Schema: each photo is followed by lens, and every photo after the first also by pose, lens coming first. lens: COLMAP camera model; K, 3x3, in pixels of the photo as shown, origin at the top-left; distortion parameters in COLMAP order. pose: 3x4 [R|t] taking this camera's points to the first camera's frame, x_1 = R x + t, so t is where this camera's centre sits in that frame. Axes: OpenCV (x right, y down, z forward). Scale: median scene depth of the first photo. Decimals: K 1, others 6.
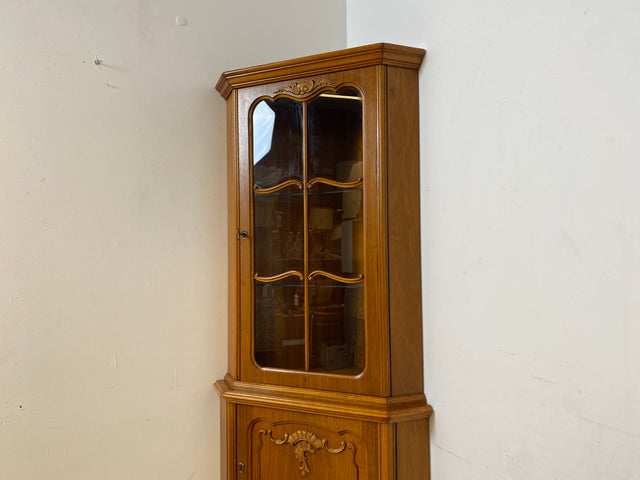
lens RADIAL K [[488.3, 0, 313.3], [0, 488.3, 244.5], [0, 0, 1]] dist [0.073183, -0.106791]
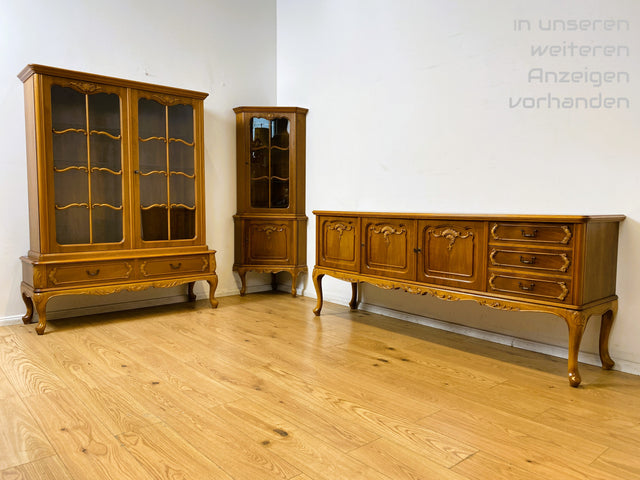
lens RADIAL K [[484.1, 0, 319.4], [0, 484.1, 237.5], [0, 0, 1]] dist [0.067110, -0.119231]
pose [[0.940613, -0.005131, 0.339443, -0.786469], [-0.027141, 0.995549, 0.090258, 0.160145], [-0.338395, -0.094111, 0.936286, -2.082804]]
